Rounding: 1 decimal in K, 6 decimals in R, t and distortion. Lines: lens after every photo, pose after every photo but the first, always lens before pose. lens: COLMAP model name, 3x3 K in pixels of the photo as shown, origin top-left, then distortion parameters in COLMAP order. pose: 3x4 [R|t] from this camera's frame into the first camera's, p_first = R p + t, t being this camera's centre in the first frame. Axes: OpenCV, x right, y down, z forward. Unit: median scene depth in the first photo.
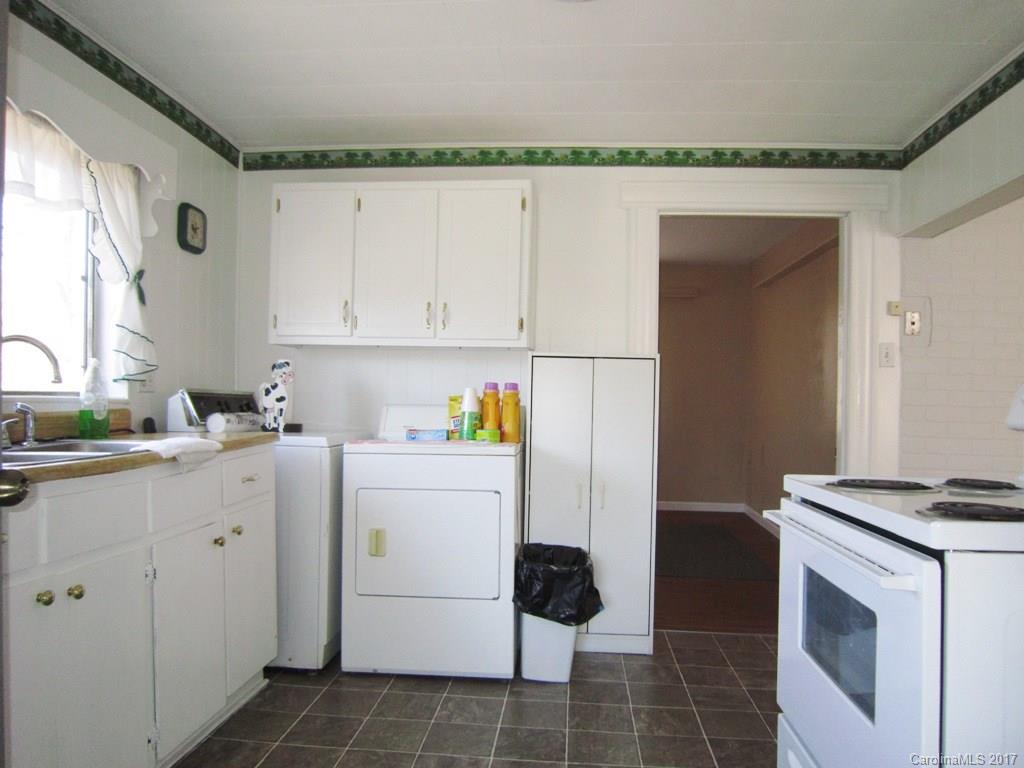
lens RADIAL K [[741.6, 0, 512.0], [0, 741.6, 384.0], [0, 0, 1]] dist [-0.031436, 0.000717]
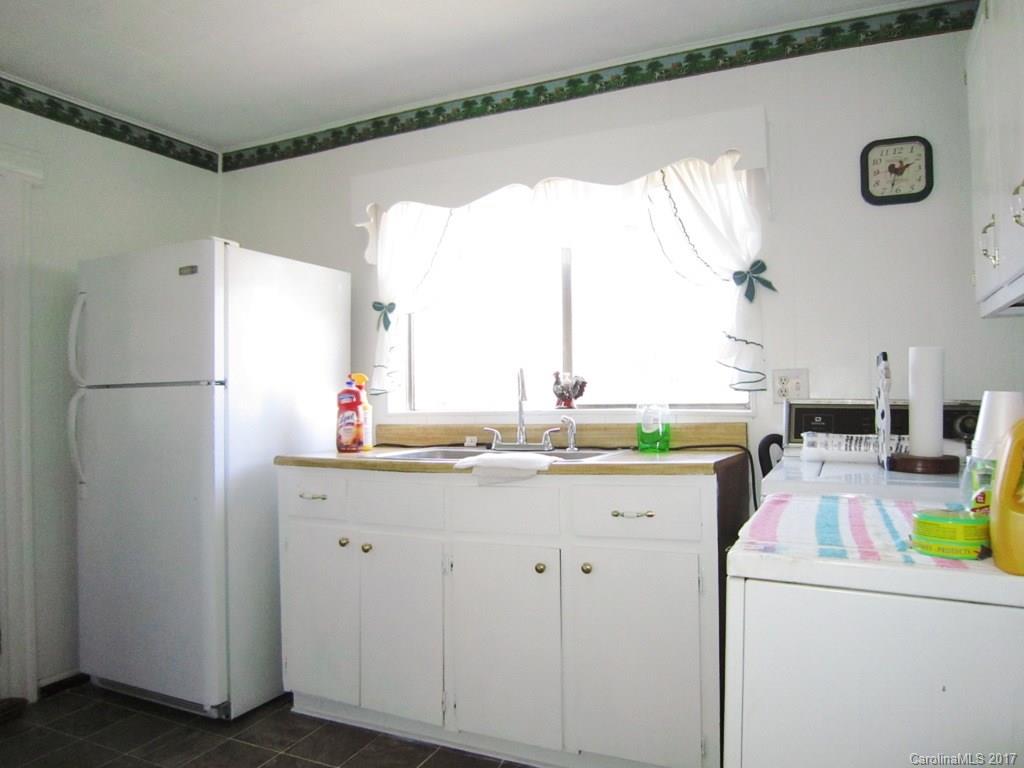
lens RADIAL K [[741.6, 0, 512.0], [0, 741.6, 384.0], [0, 0, 1]] dist [-0.031436, 0.000717]
pose [[-0.323170, -0.021467, -0.946097, 0.445958], [0.018992, 0.999394, -0.029163, 0.007913], [0.946150, -0.027393, -0.322567, 1.148922]]
